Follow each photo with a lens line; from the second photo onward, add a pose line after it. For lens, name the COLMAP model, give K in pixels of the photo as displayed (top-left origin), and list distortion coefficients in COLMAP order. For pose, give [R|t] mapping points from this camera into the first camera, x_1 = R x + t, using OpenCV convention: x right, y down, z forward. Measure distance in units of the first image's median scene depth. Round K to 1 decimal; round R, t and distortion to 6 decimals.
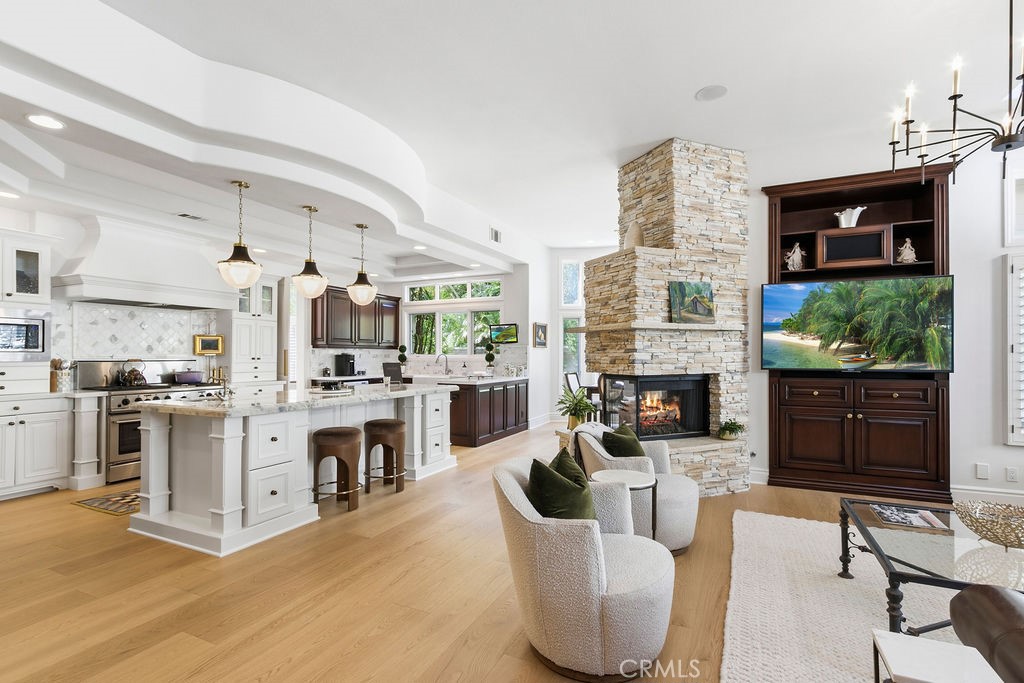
lens RADIAL K [[484.4, 0, 513.6], [0, 484.4, 352.1], [0, 0, 1]] dist [0.002554, -0.002160]
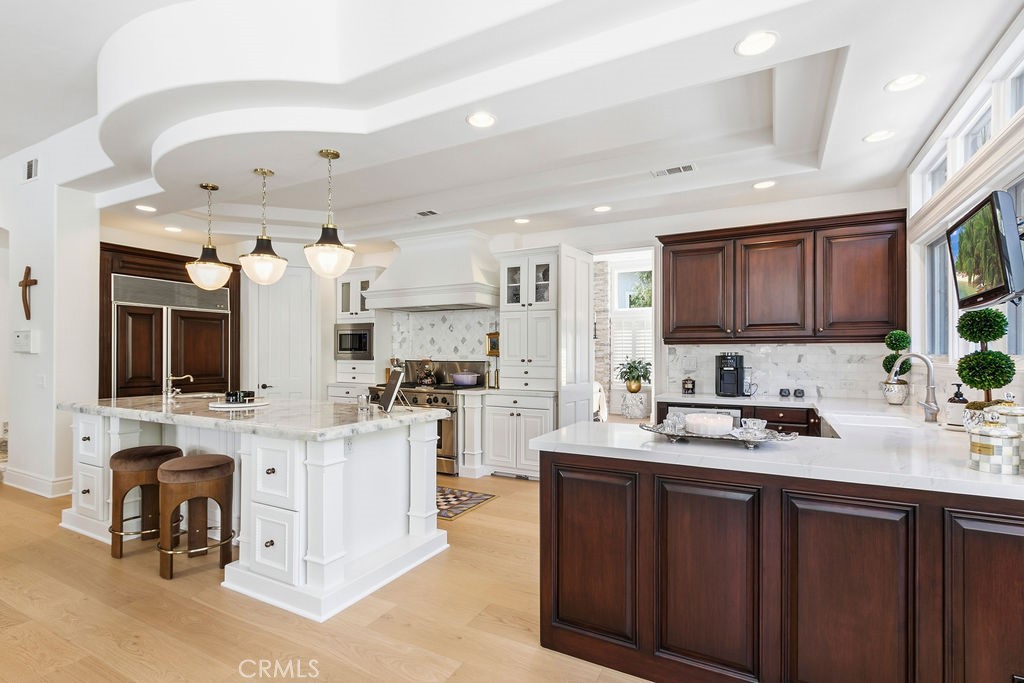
lens RADIAL K [[484.4, 0, 506.1], [0, 484.4, 347.1], [0, 0, 1]] dist [0.002554, -0.002160]
pose [[-0.054128, -0.014368, -0.998431, 0.211091], [0.005654, 0.999876, -0.014695, 0.002597], [0.998518, -0.006440, -0.054040, 0.876181]]
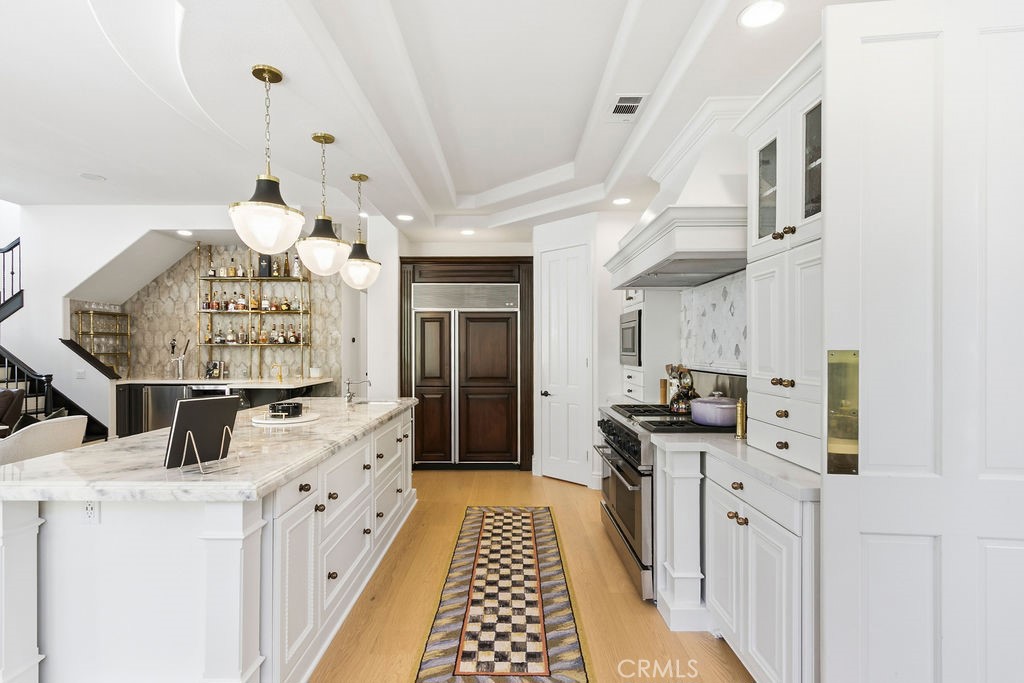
lens RADIAL K [[484.4, 0, 515.7], [0, 484.4, 350.8], [0, 0, 1]] dist [0.002554, -0.002160]
pose [[-0.896283, -0.000173, -0.443483, -0.224811], [0.002060, 0.999988, -0.004553, -0.004040], [0.443479, -0.004995, -0.896271, 1.031794]]
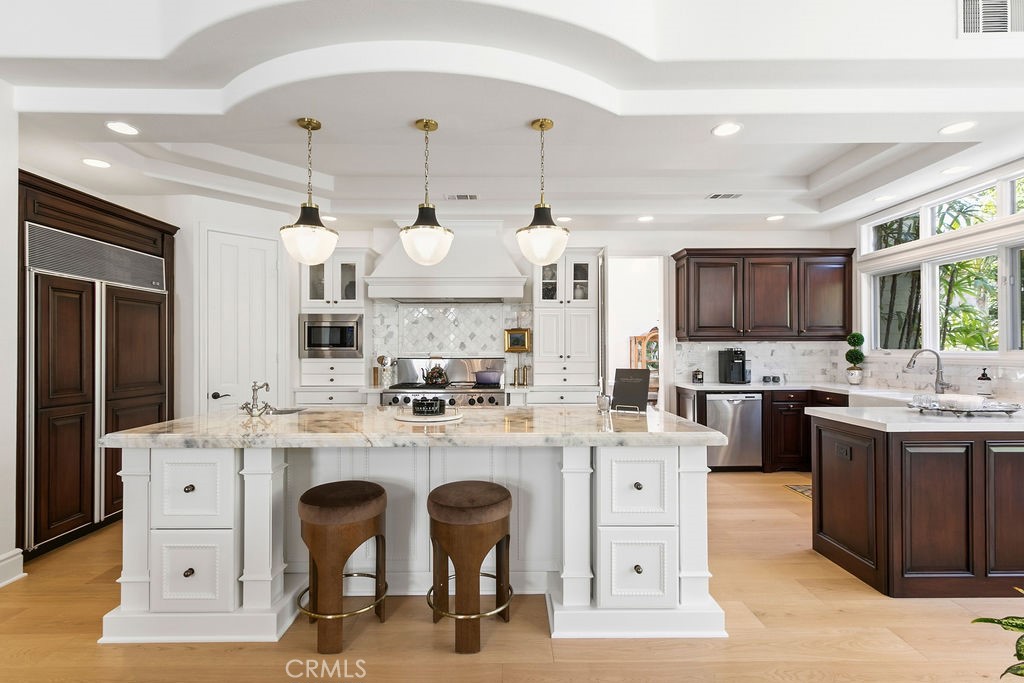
lens RADIAL K [[484.4, 0, 504.2], [0, 484.4, 347.6], [0, 0, 1]] dist [0.002554, -0.002160]
pose [[0.432821, -0.004822, -0.901467, 0.118414], [0.009020, 0.999959, -0.001018, -0.001278], [0.901435, -0.007691, 0.432846, 0.494364]]
